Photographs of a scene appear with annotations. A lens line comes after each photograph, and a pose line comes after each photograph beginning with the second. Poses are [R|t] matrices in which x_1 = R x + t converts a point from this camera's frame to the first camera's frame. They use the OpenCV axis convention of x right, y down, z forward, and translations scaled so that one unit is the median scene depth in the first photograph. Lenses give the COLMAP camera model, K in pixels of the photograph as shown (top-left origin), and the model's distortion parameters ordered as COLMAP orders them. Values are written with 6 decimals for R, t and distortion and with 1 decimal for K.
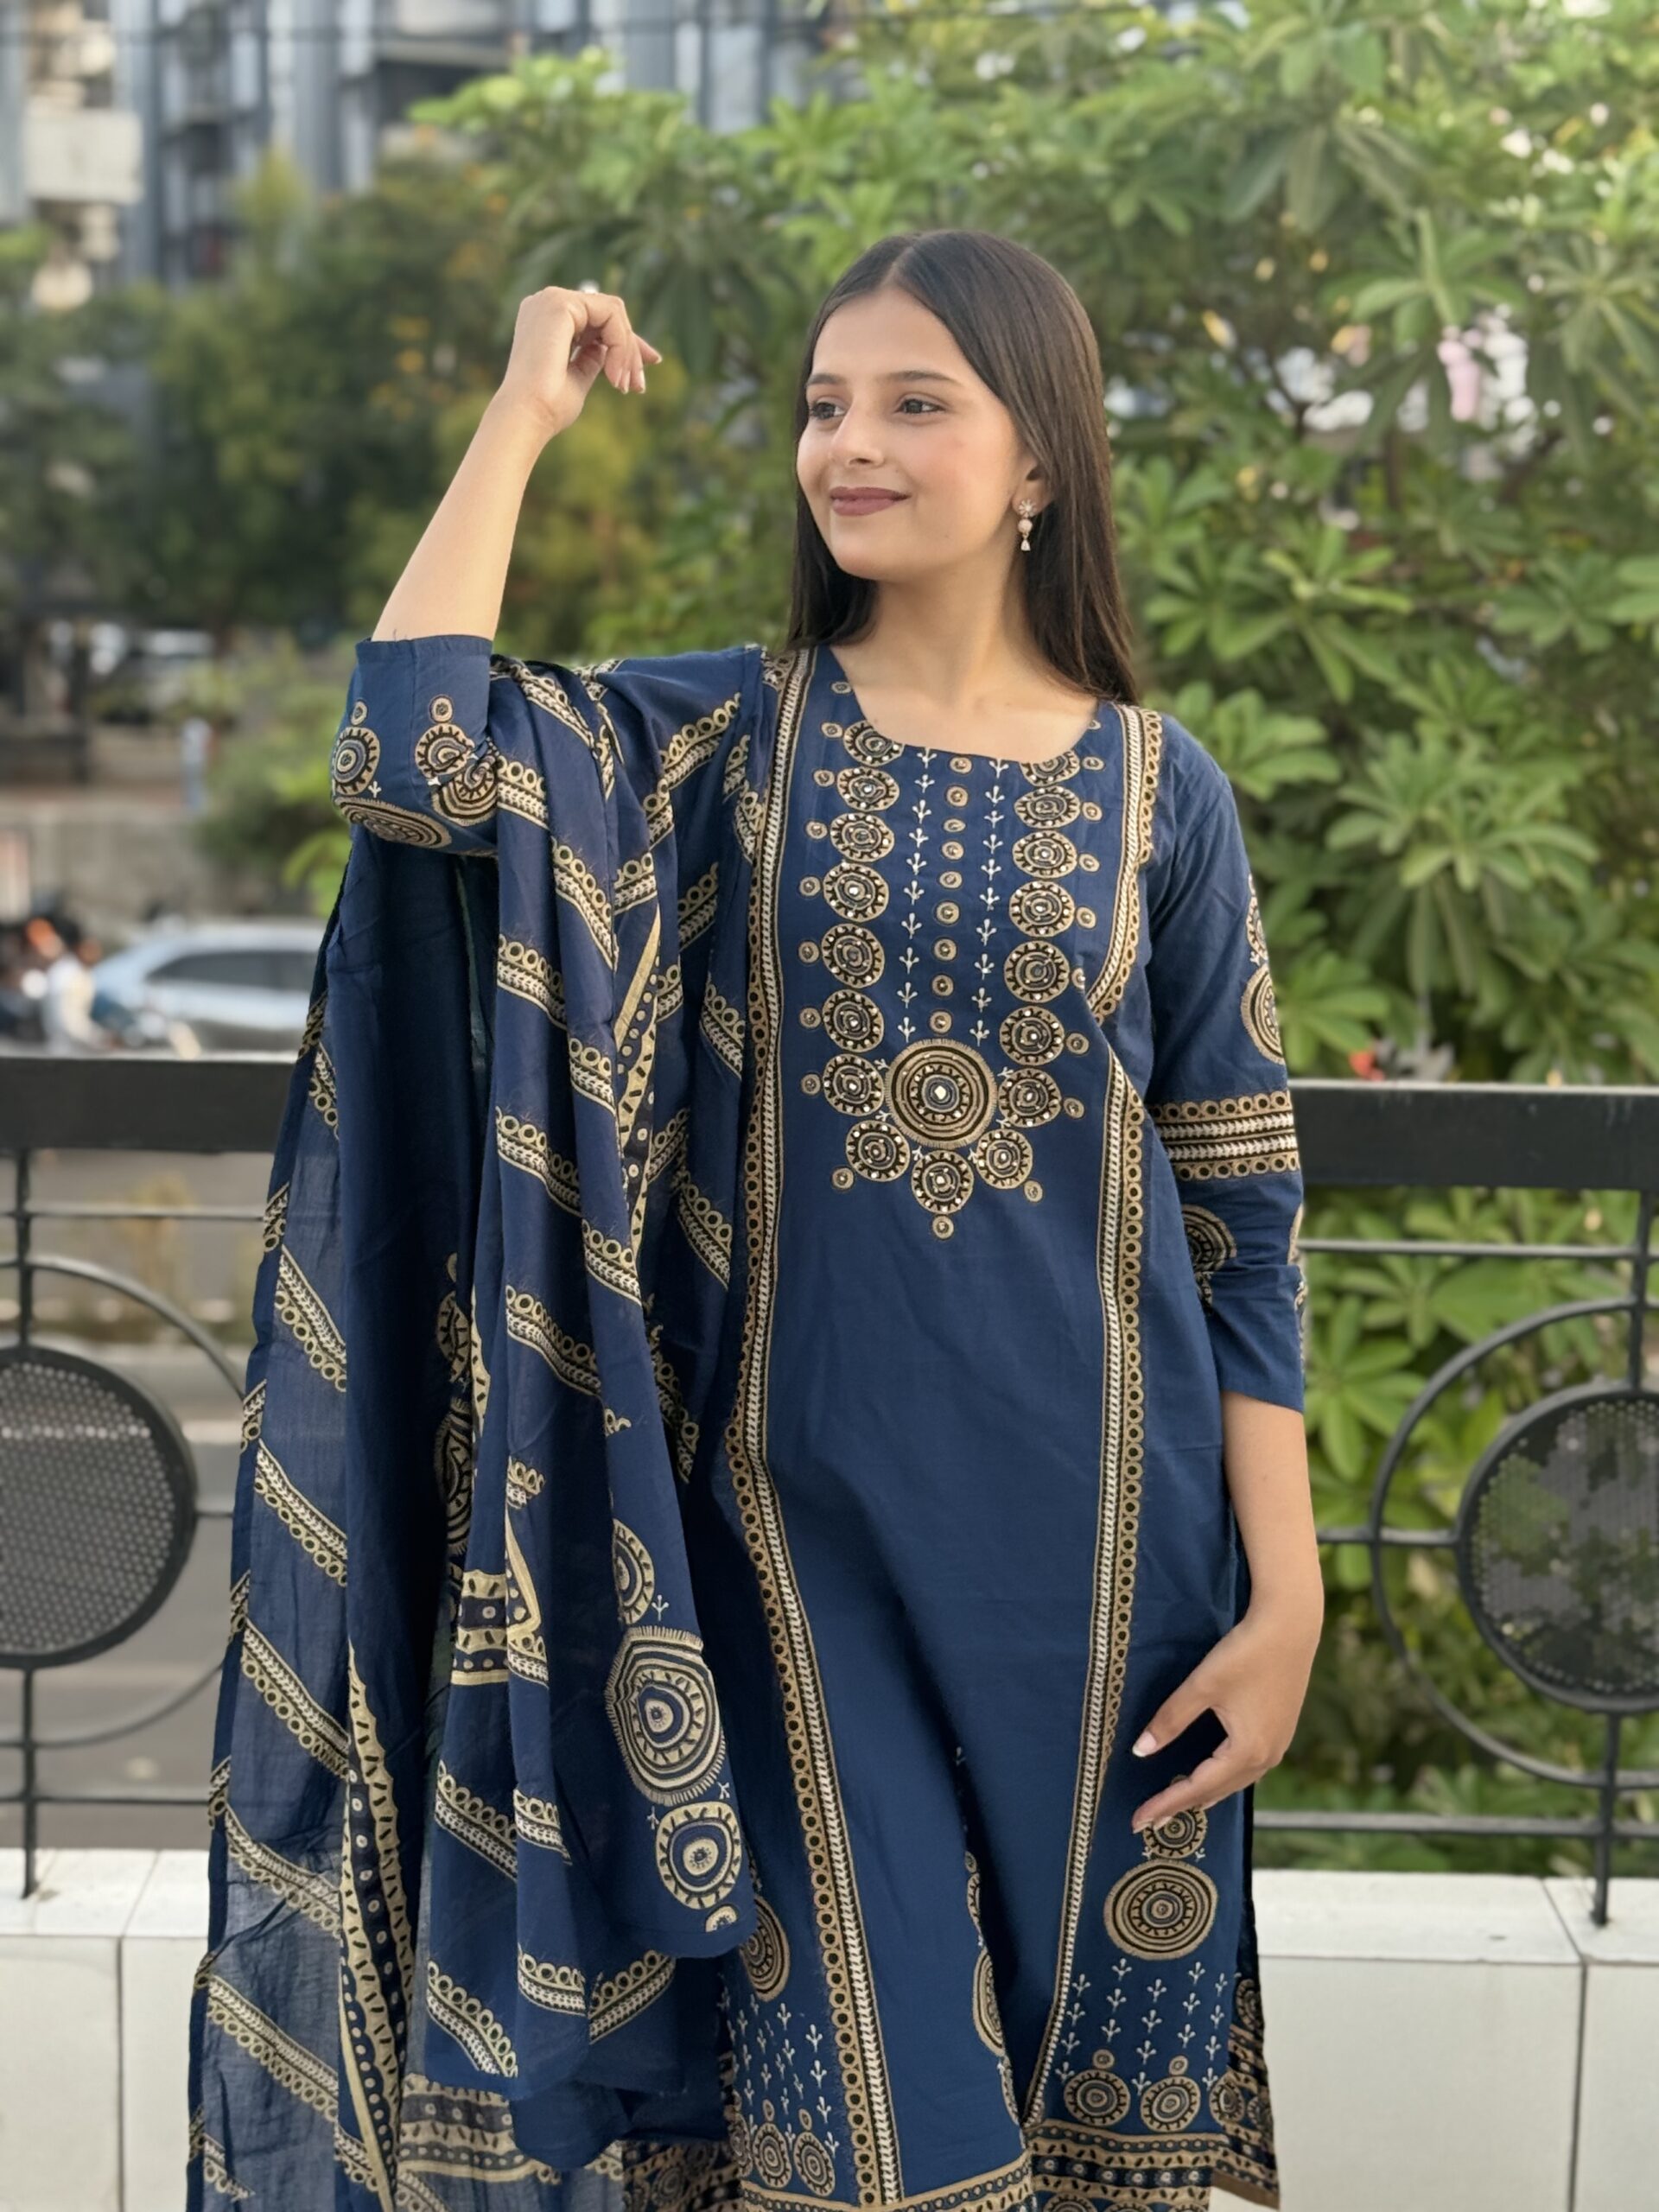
lens RADIAL K [[3543.5, 0, 823.8], [0, 3543.5, 1119.0], [0, 0, 1]] dist [0.162185, -0.128650]
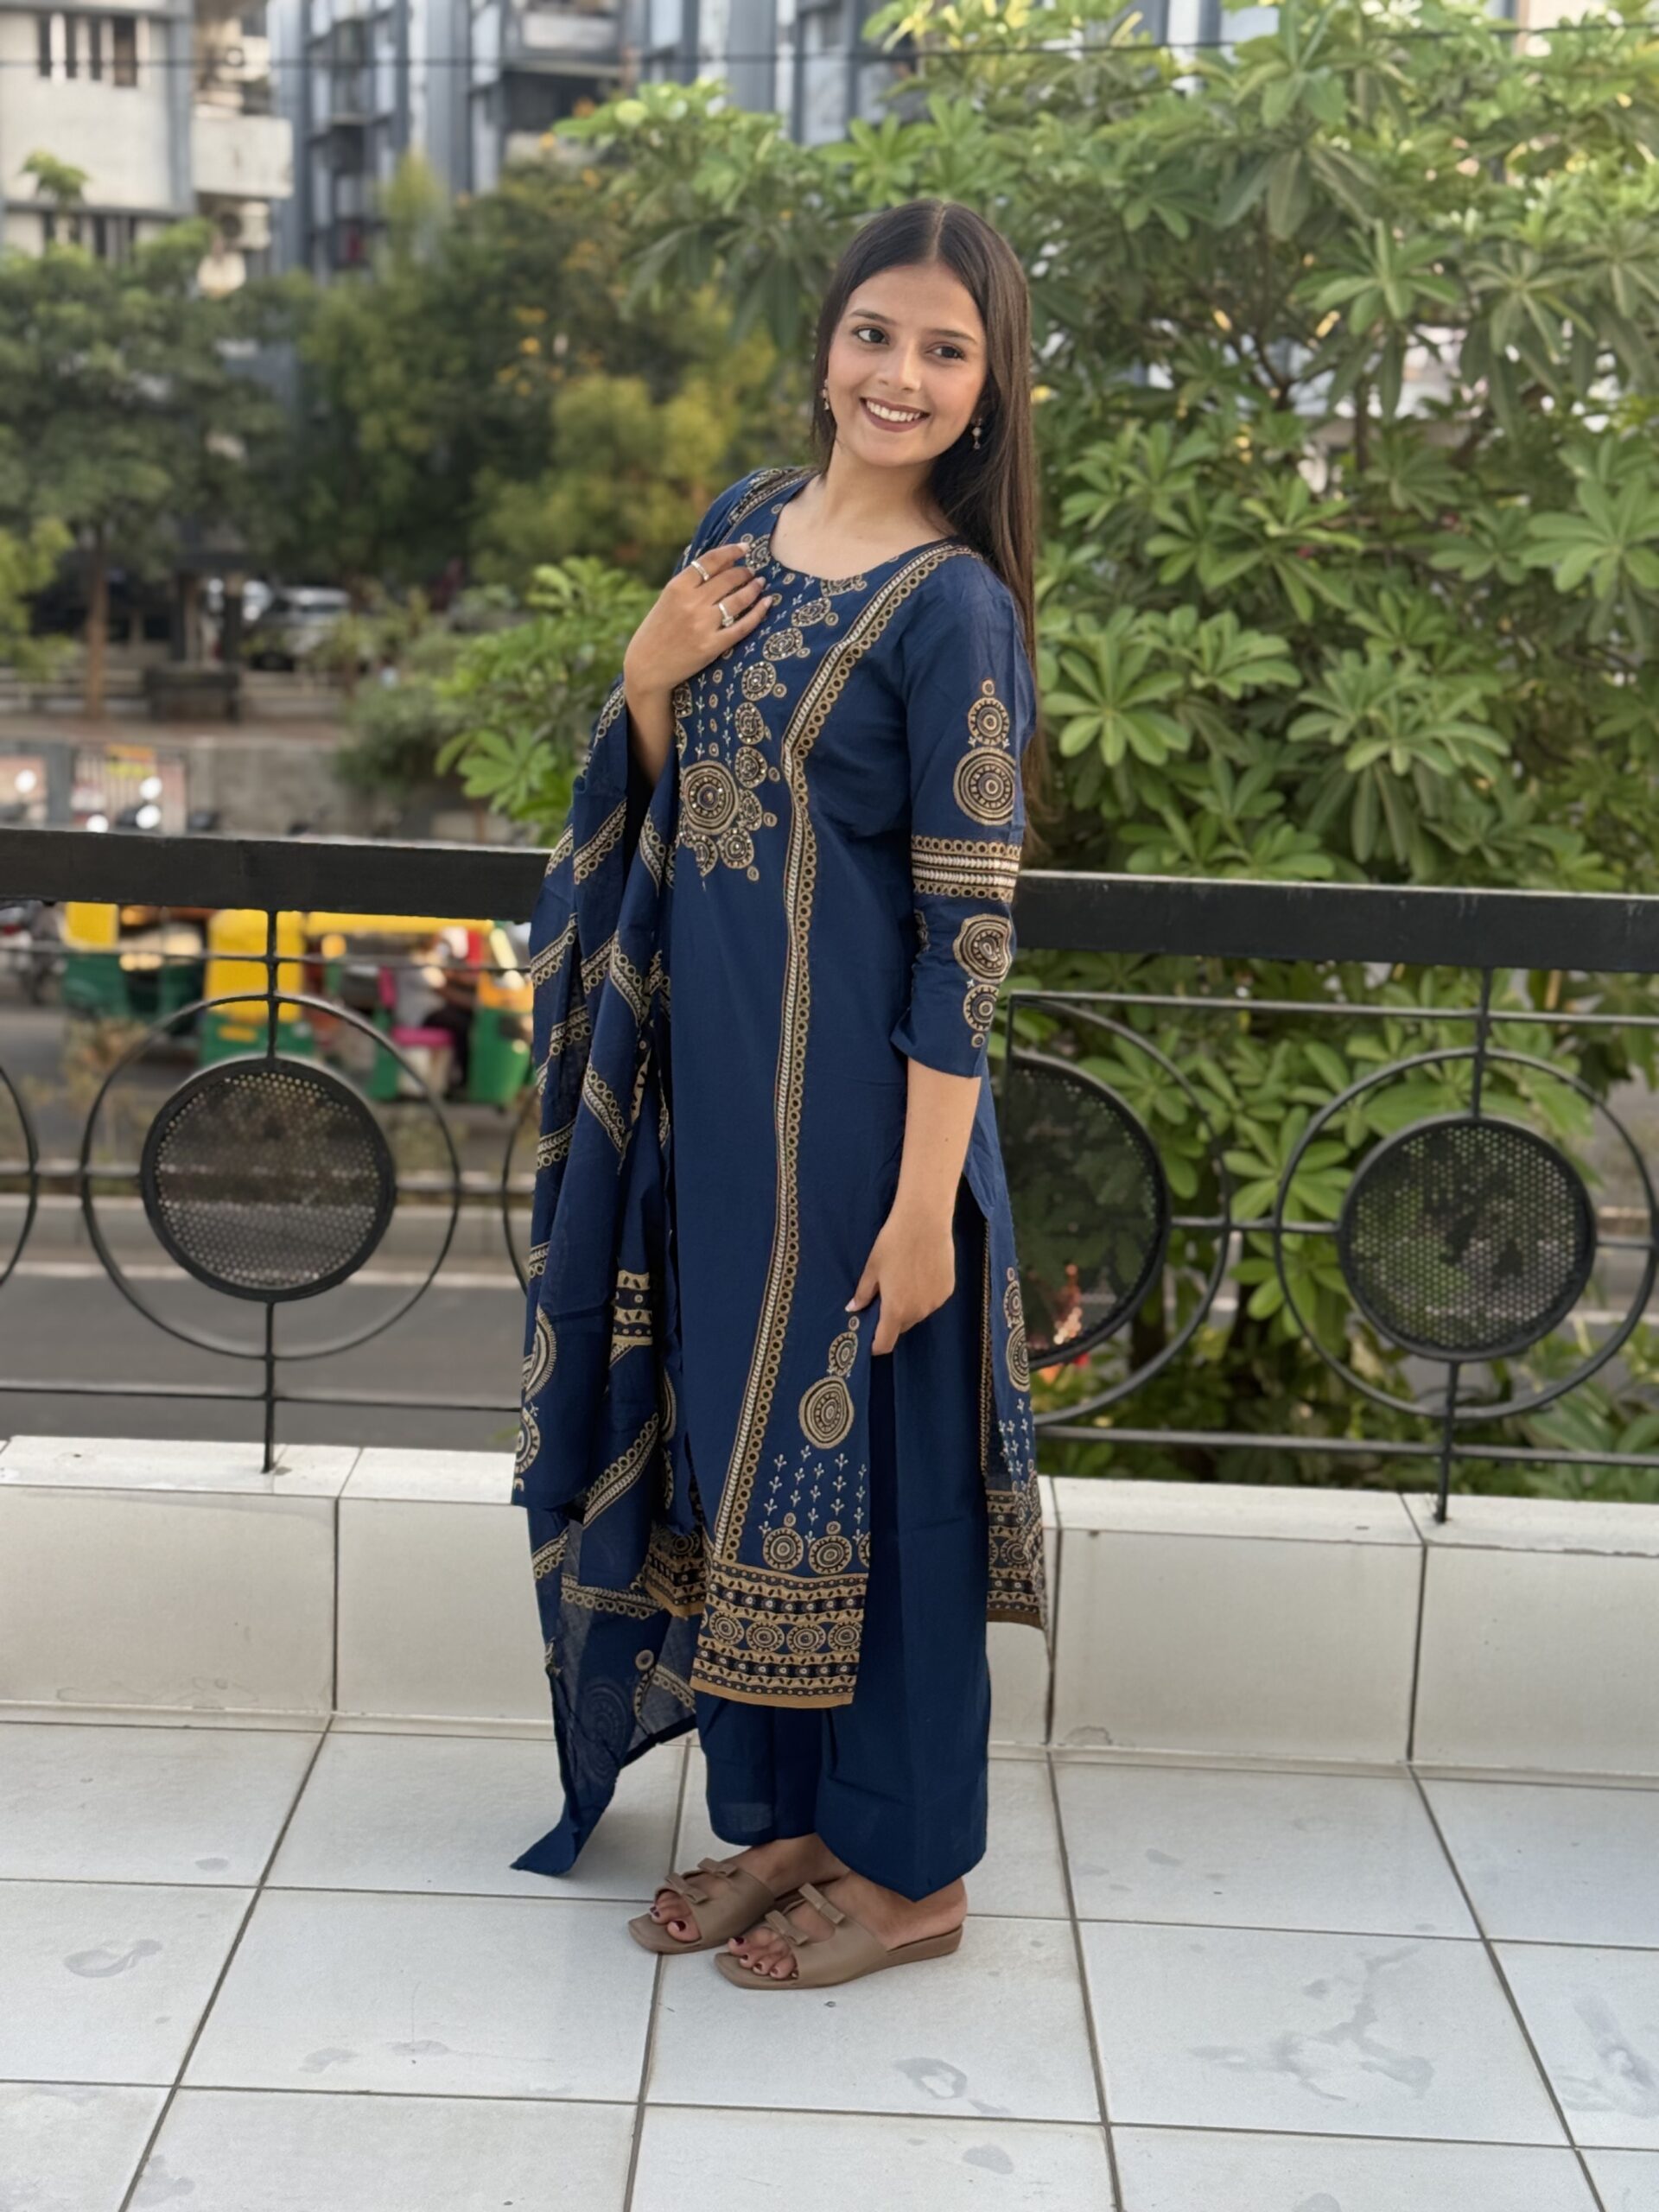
lens RADIAL K [[3222.6, 0, 817.3], [0, 3222.6, 1106.6], [0, 0, 1]] dist [0.177548, -0.209165]
pose [[0.999570, 0.019750, -0.021686, 0.004985], [-0.019341, 0.999635, 0.018874, 0.030950], [0.022051, -0.018446, 0.999587, -0.122555]]
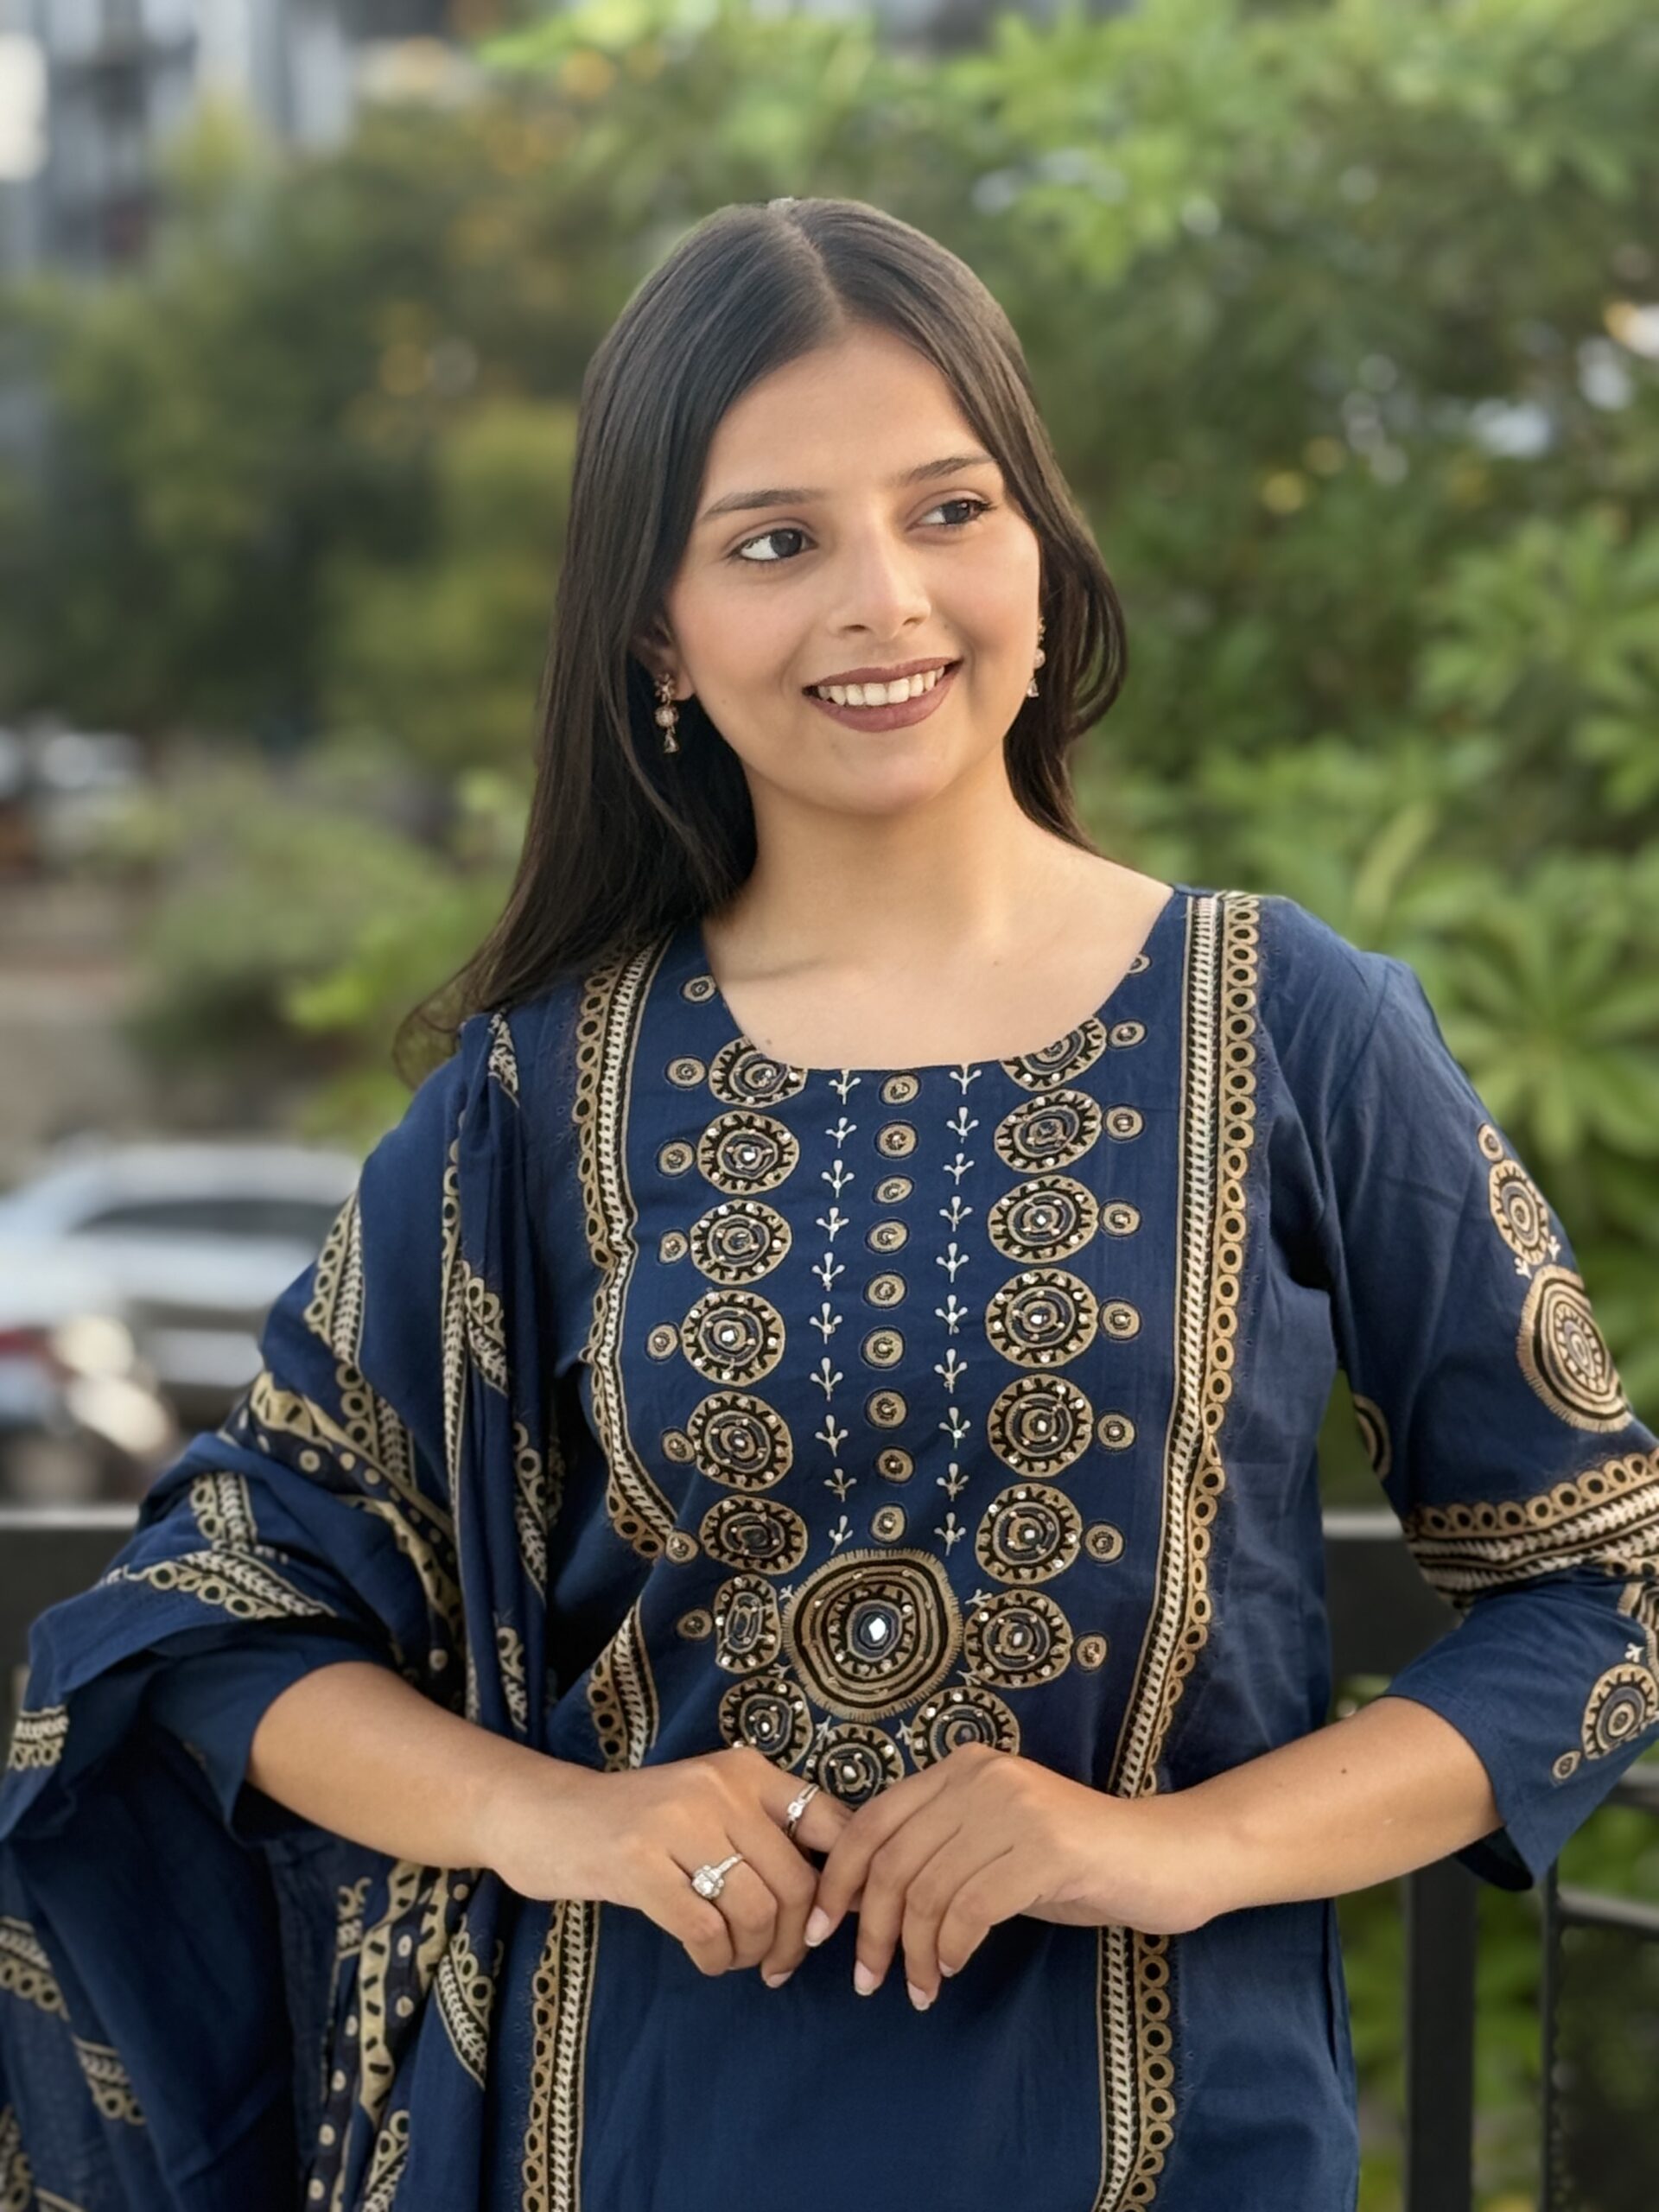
lens RADIAL K [[4911.4, 0, 831.5], [0, 4911.4, 1106.4], [0, 0, 1]] dist [0.077180, 0.314705]
pose [[0.999345, -0.023392, -0.027625, -0.027642], [0.021808, 0.998175, -0.056309, -0.023368], [0.028891, 0.055670, 0.998031, 0.063026]]
